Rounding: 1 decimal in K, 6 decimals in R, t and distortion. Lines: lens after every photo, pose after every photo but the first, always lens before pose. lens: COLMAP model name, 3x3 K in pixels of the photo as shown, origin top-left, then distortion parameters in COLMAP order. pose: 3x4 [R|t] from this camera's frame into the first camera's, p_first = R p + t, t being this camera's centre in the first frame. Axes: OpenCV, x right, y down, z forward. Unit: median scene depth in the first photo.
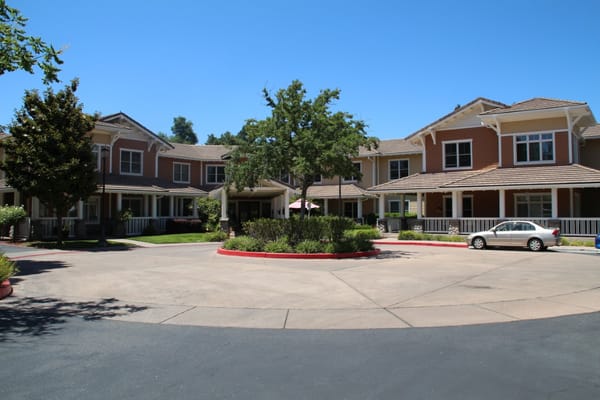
lens RADIAL K [[485.7, 0, 300.0], [0, 485.7, 200.0], [0, 0, 1]] dist [-0.177292, 0.105340]
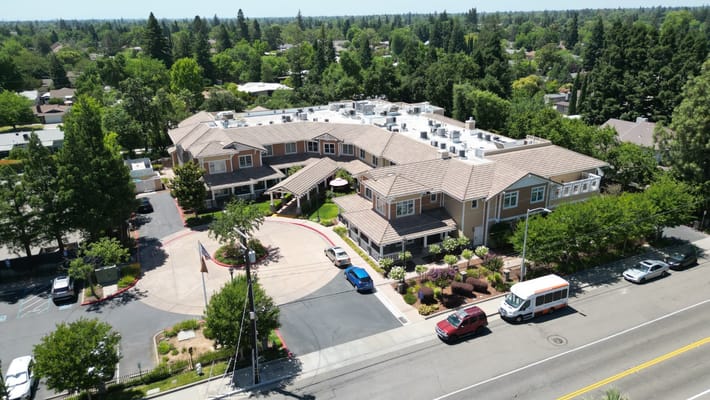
lens RADIAL K [[499.6, 0, 356.7], [0, 499.6, 198.4], [0, 0, 1]] dist [0.080390, -0.085854]
pose [[0.884915, 0.145653, -0.442391, 1.181106], [0.030095, 0.929977, 0.366385, -0.804240], [0.464779, -0.337533, 0.818567, -0.662104]]
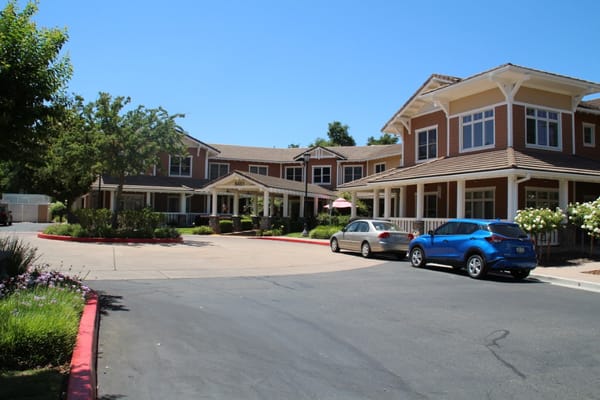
lens RADIAL K [[489.7, 0, 301.8], [0, 489.7, 197.0], [0, 0, 1]] dist [-0.174959, 0.113213]
pose [[0.862271, -0.000983, -0.506446, 0.579691], [-0.006985, 0.999880, -0.013833, 0.012123], [0.506399, 0.015466, 0.862161, 0.147714]]
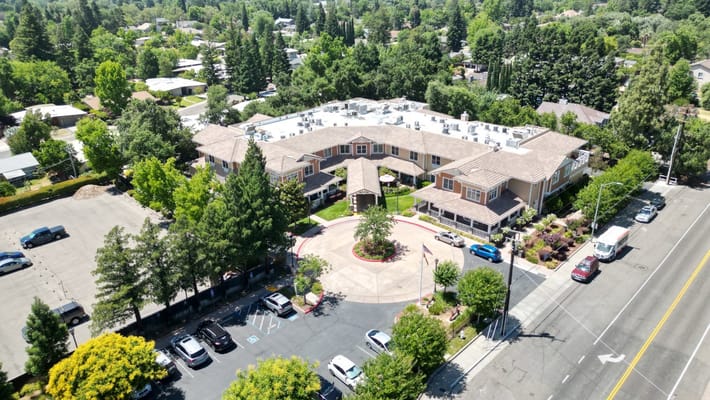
lens RADIAL K [[499.6, 0, 356.7], [0, 499.6, 198.4], [0, 0, 1]] dist [0.080390, -0.085854]
pose [[0.992445, 0.033806, -0.117941, 0.176446], [0.019594, 0.905280, 0.424362, -1.104177], [0.121116, -0.423467, 0.897779, -1.329206]]
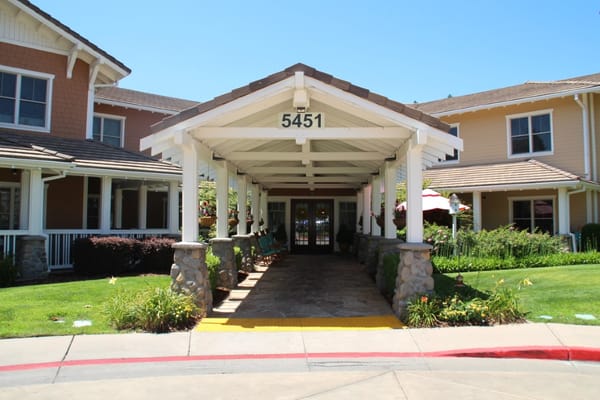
lens RADIAL K [[497.4, 0, 300.0], [0, 497.4, 200.0], [0, 0, 1]] dist [-0.173894, 0.121634]
pose [[0.984359, -0.003674, -0.176138, -0.042553], [-0.000120, 0.999768, -0.021522, 0.021010], [0.176176, 0.021206, 0.984130, 0.732299]]
